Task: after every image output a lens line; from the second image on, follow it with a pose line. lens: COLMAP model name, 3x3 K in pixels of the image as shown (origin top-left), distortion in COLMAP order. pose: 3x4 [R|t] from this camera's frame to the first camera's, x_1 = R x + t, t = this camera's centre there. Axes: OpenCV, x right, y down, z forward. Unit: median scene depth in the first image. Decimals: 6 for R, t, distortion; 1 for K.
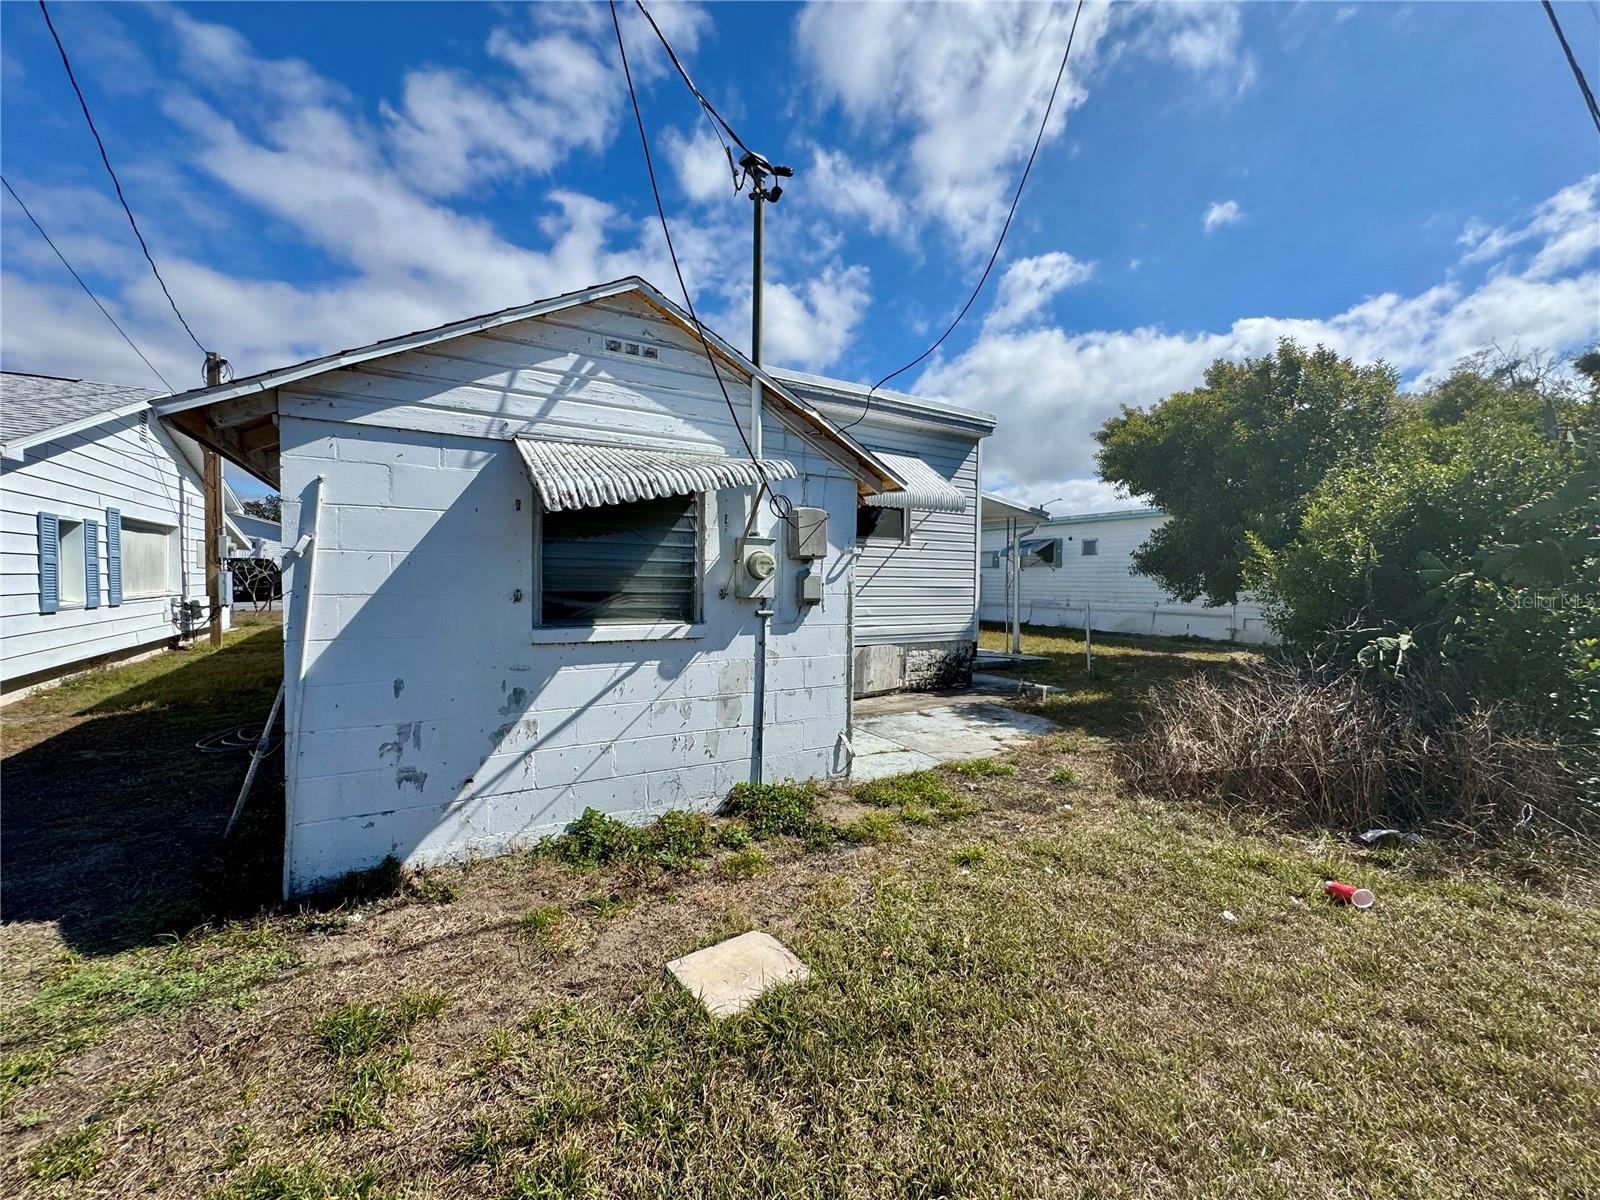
lens RADIAL K [[641.4, 0, 799.3], [0, 641.4, 603.5], [0, 0, 1]] dist [-0.003624, 0.000238]
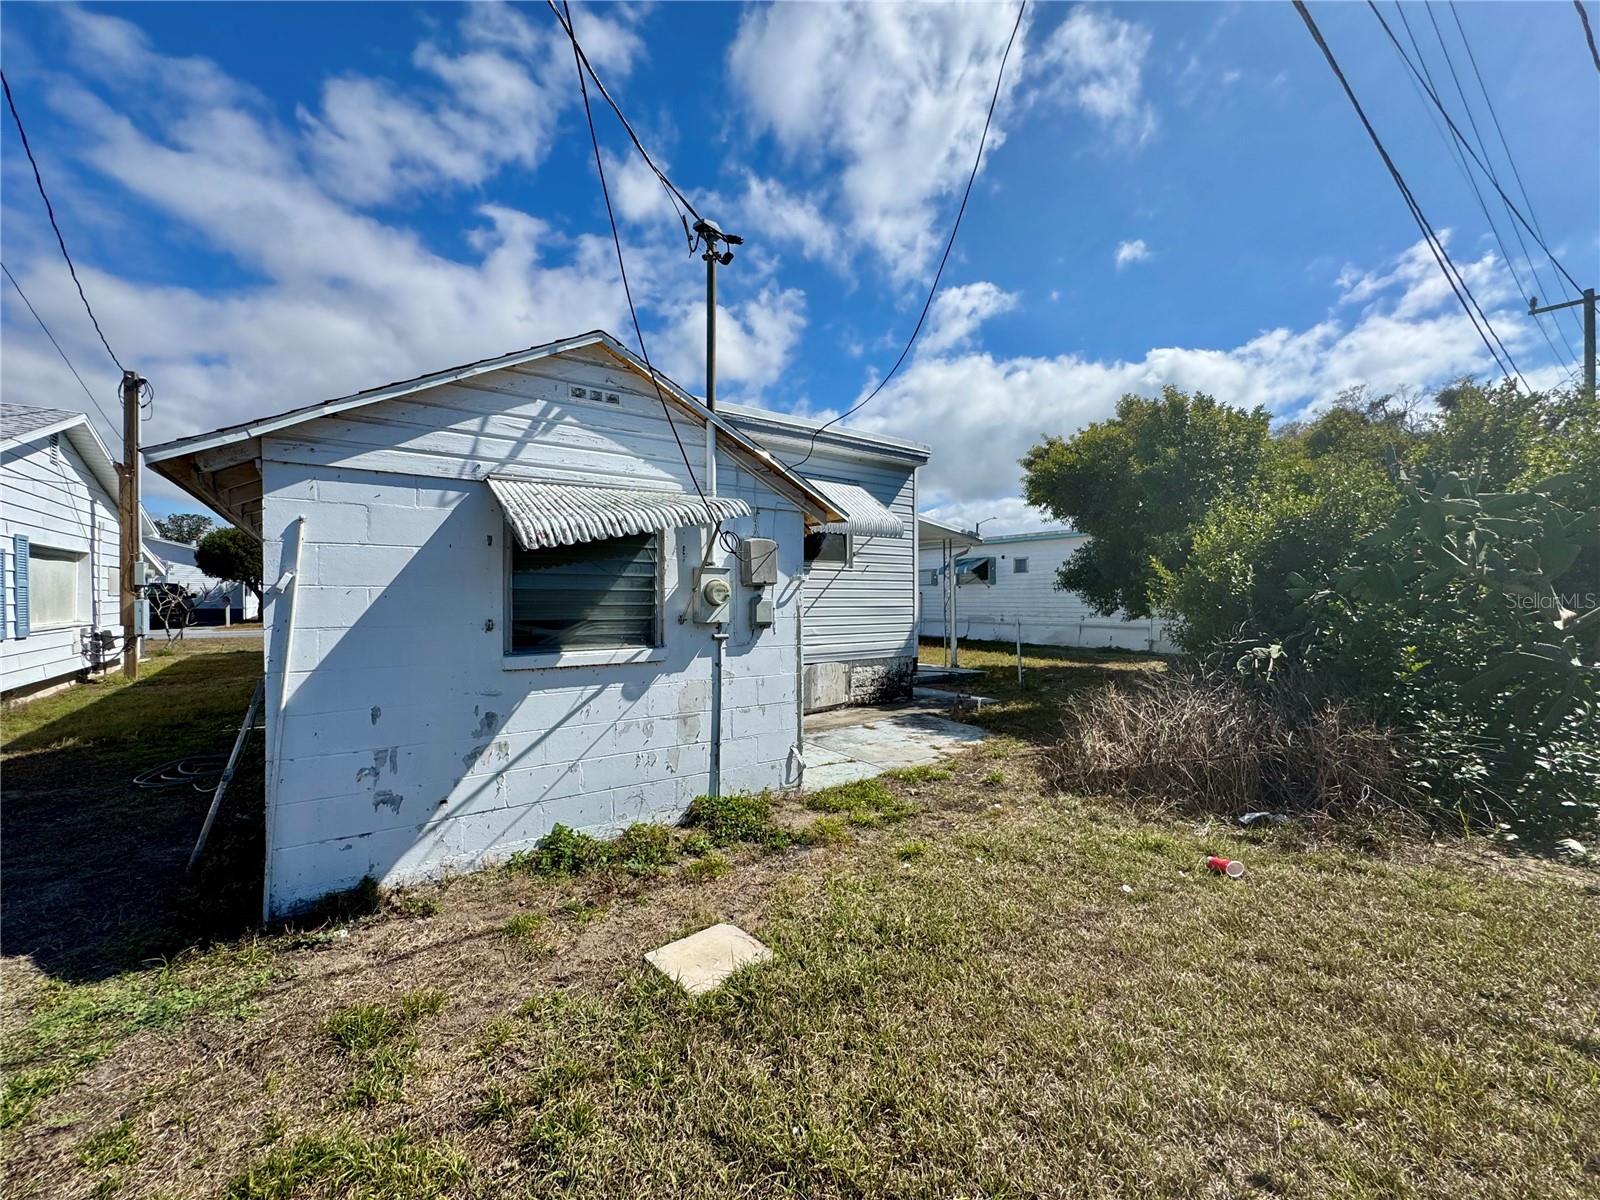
lens RADIAL K [[641.4, 0, 799.3], [0, 641.4, 603.5], [0, 0, 1]] dist [-0.003624, 0.000238]
pose [[0.996132, -0.013968, 0.086756, -0.017898], [0.016265, 0.999534, -0.025827, -0.012219], [-0.086355, 0.027139, 0.995895, -0.105329]]
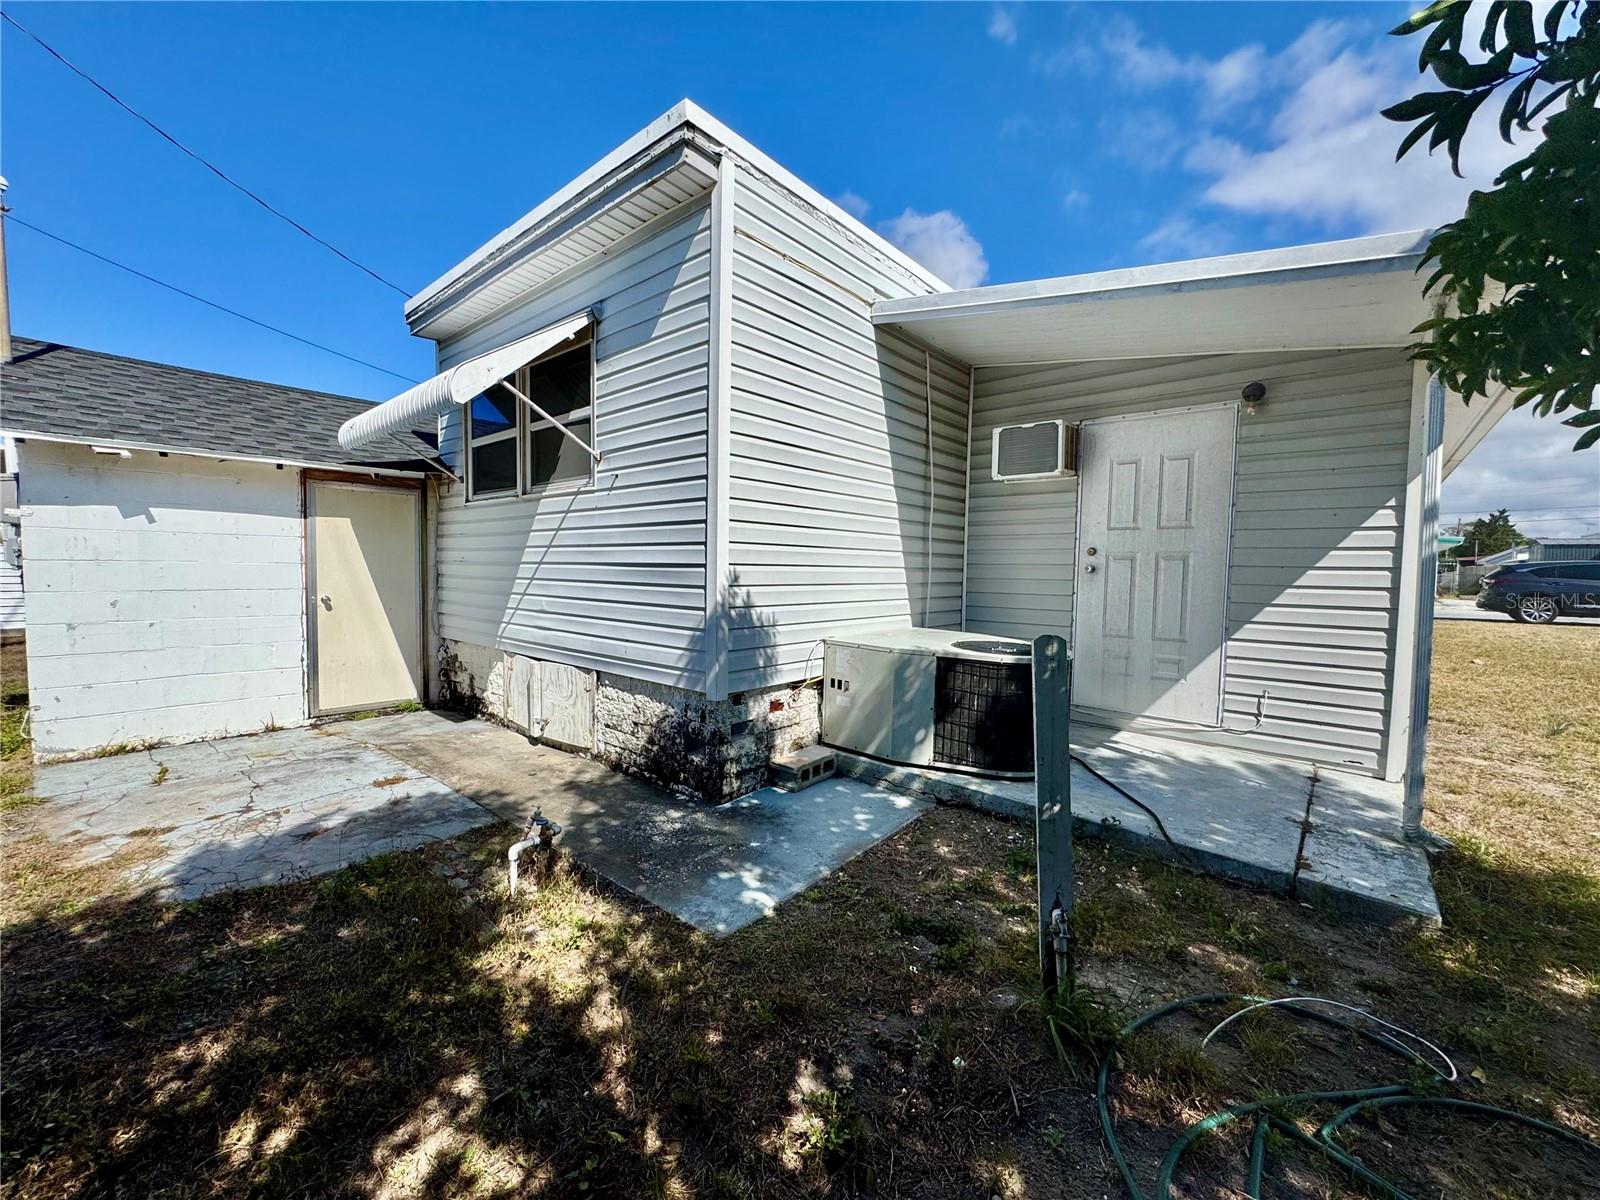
lens RADIAL K [[641.4, 0, 799.3], [0, 641.4, 603.5], [0, 0, 1]] dist [-0.003624, 0.000238]
pose [[0.303625, 0.042628, -0.951838, 1.639238], [-0.047870, 0.998420, 0.029444, -0.039211], [0.951588, 0.036624, 0.305185, 2.260466]]
